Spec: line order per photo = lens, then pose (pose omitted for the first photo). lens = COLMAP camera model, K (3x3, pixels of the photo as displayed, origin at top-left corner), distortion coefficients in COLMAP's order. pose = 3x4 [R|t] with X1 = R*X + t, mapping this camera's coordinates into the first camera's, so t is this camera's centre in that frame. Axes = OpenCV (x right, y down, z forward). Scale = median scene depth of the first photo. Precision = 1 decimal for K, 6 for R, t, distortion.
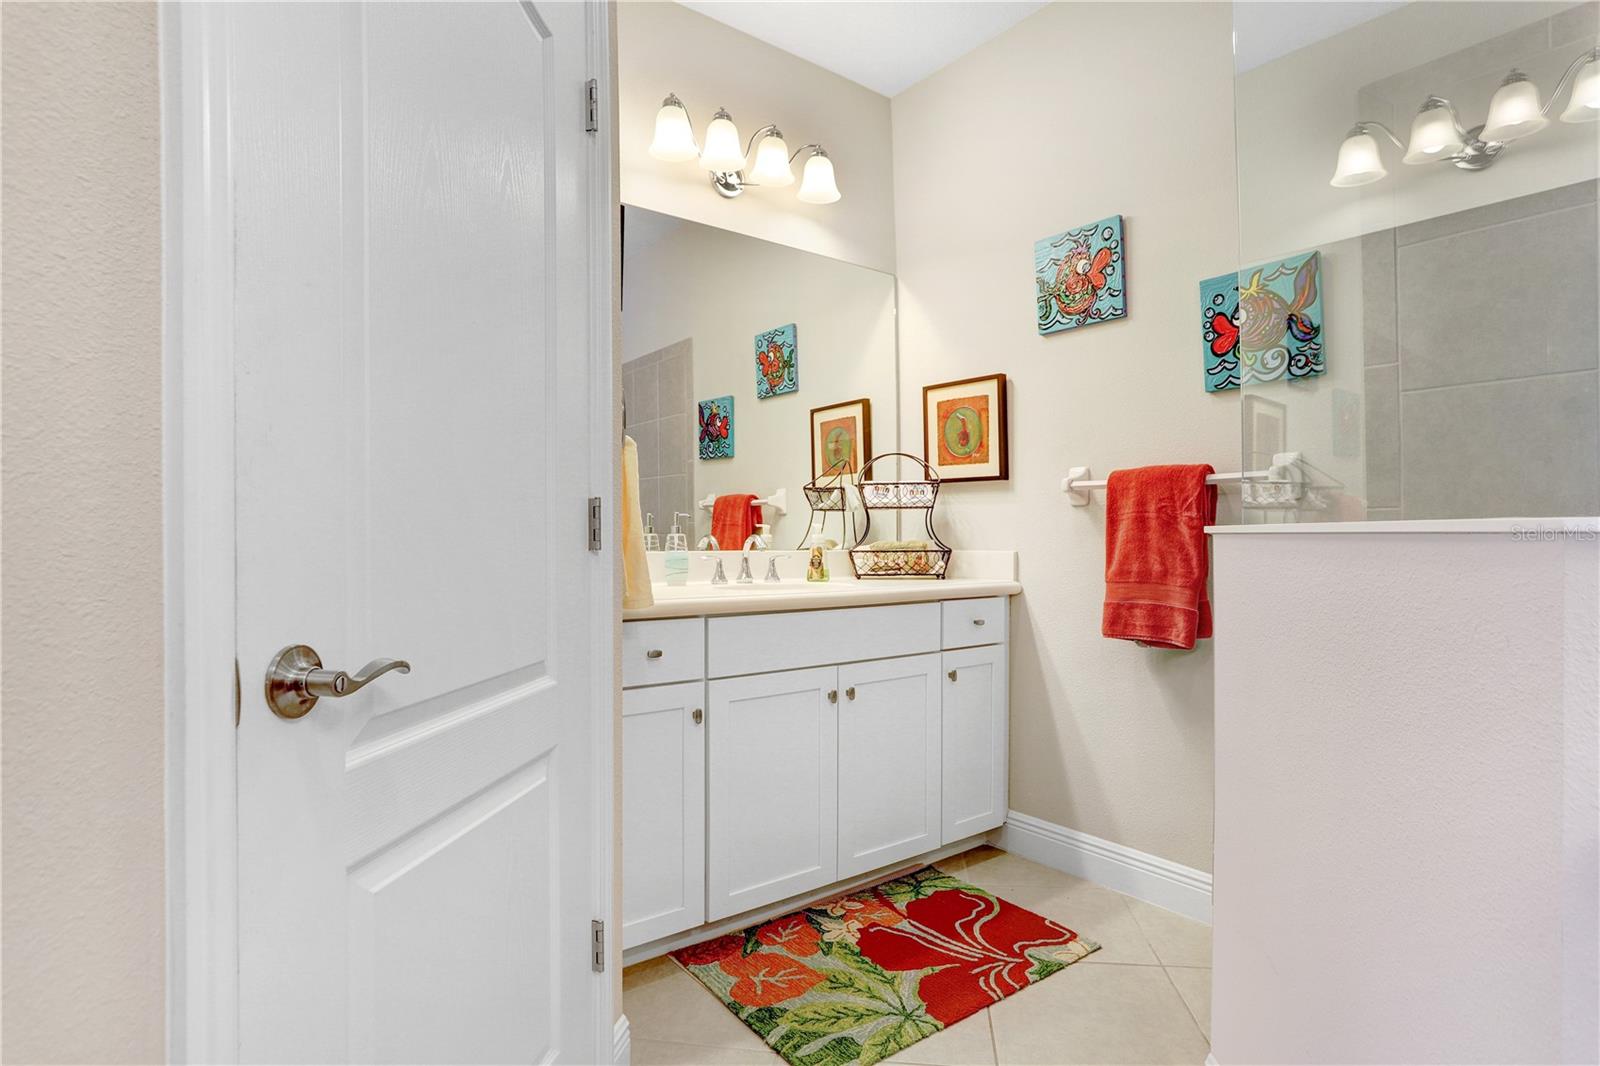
lens RADIAL K [[815.2, 0, 791.9], [0, 815.2, 527.5], [0, 0, 1]] dist [-0.050244, 0.007549]
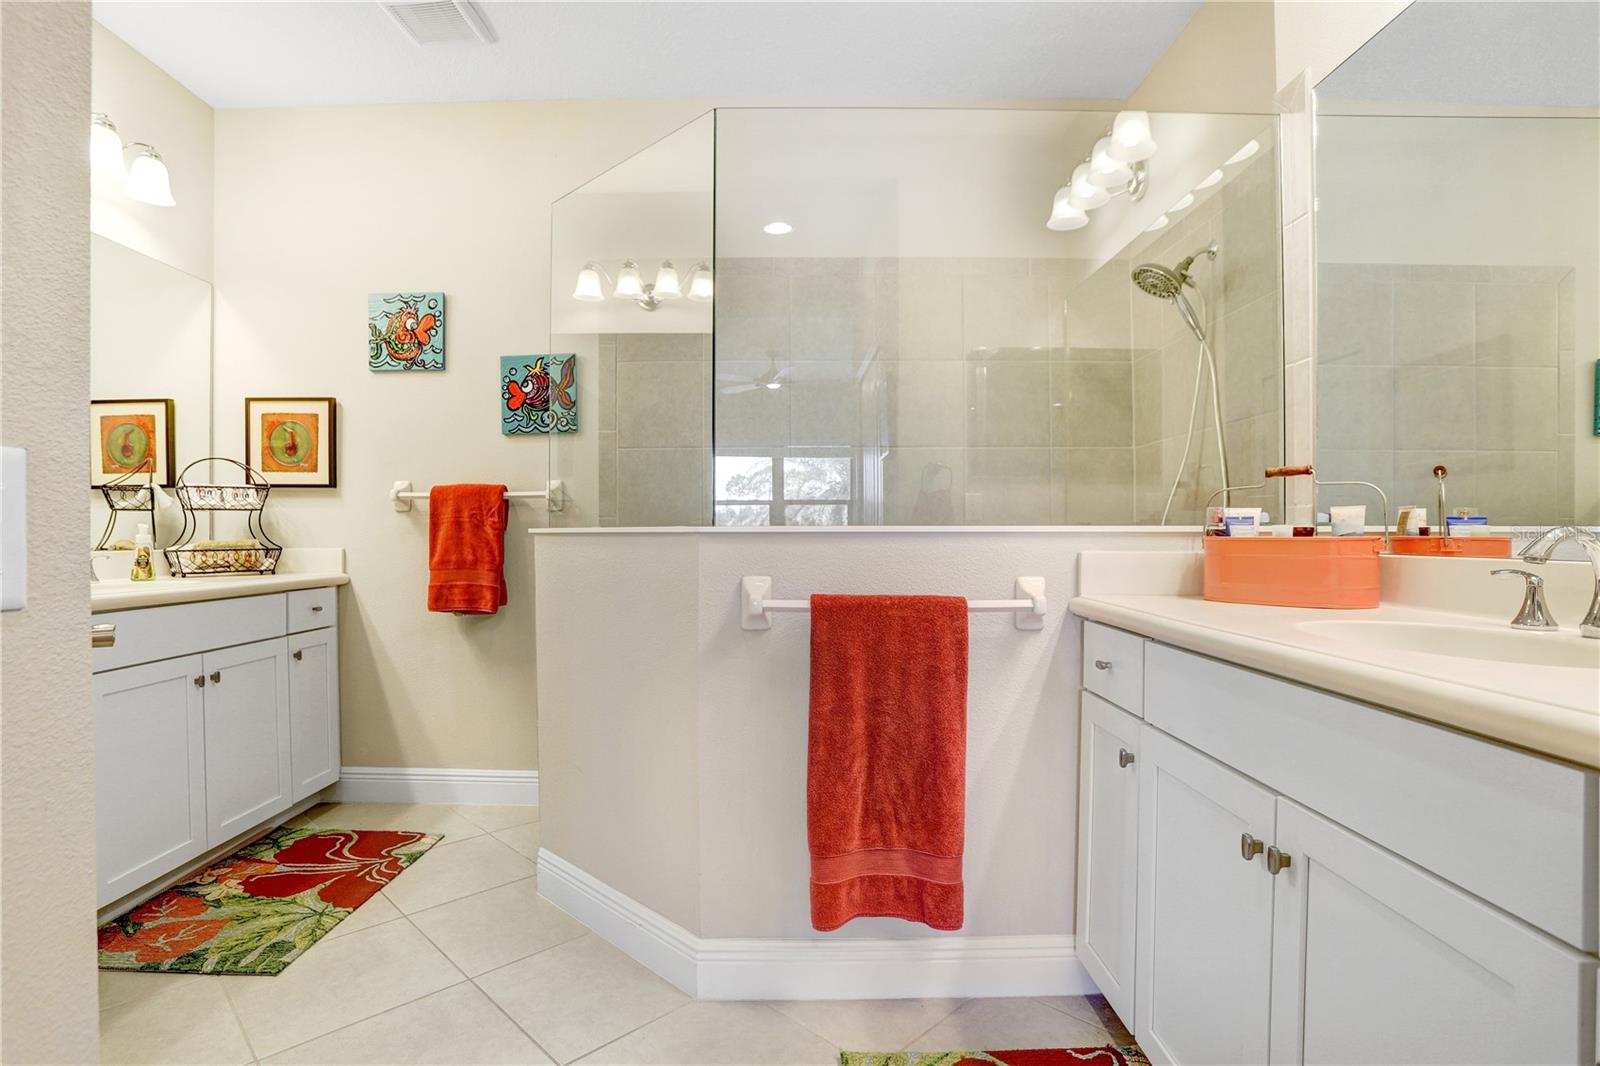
lens RADIAL K [[815.2, 0, 800.6], [0, 815.2, 539.0], [0, 0, 1]] dist [-0.050244, 0.007549]
pose [[0.587306, -0.002187, 0.809362, -0.322241], [-0.001944, 0.999990, 0.004113, 0.010608], [-0.809362, -0.003988, 0.587296, -0.261325]]
